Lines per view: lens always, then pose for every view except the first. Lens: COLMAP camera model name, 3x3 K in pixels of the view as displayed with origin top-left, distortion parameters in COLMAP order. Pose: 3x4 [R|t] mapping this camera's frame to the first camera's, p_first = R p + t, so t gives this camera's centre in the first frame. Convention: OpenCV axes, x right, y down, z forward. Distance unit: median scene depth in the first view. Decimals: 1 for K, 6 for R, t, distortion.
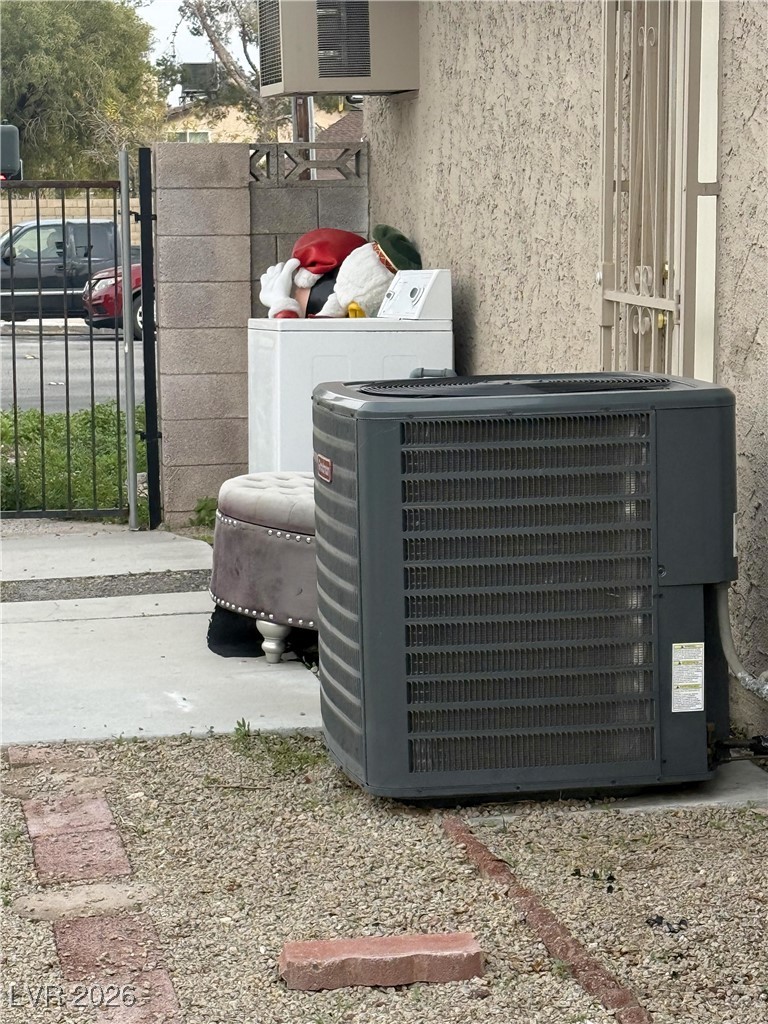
lens RADIAL K [[2699.7, 0, 384.4], [0, 2699.7, 512.9], [0, 0, 1]] dist [0.050444, 0.000000]
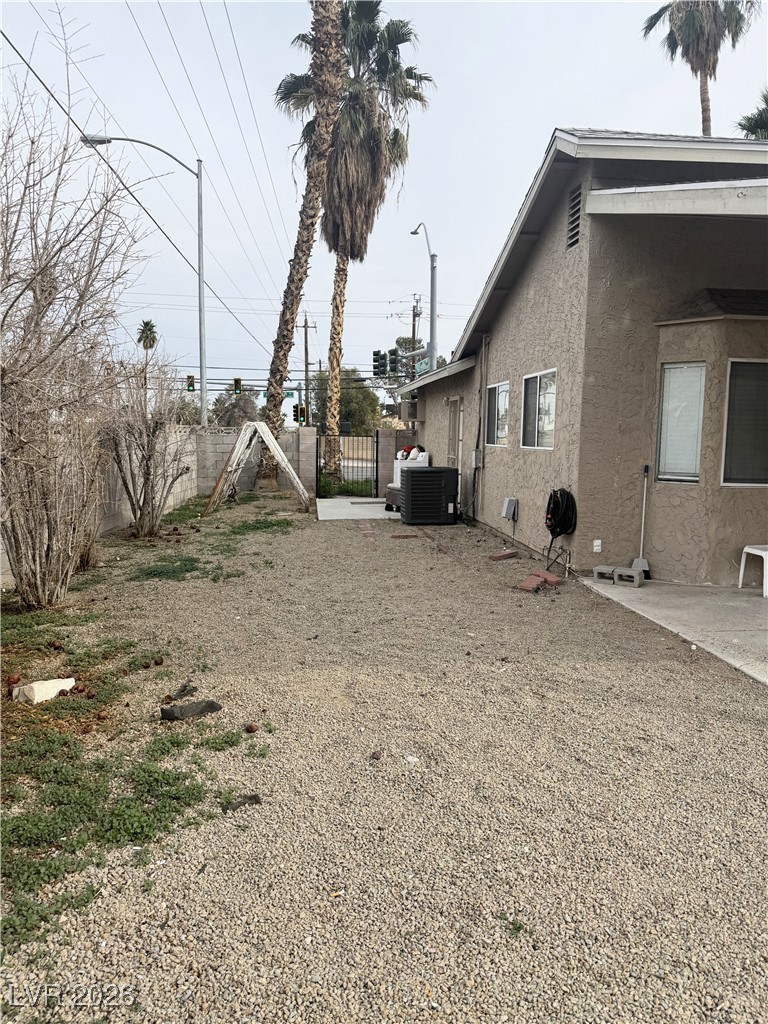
lens RADIAL K [[713.1, 0, 382.3], [0, 713.1, 510.7], [0, 0, 1]] dist [-0.041335, -0.007230]
pose [[0.996613, 0.031528, -0.075951, 0.042943], [-0.032530, 0.999399, -0.011991, 0.055250], [0.075528, 0.014421, 0.997039, -0.519627]]
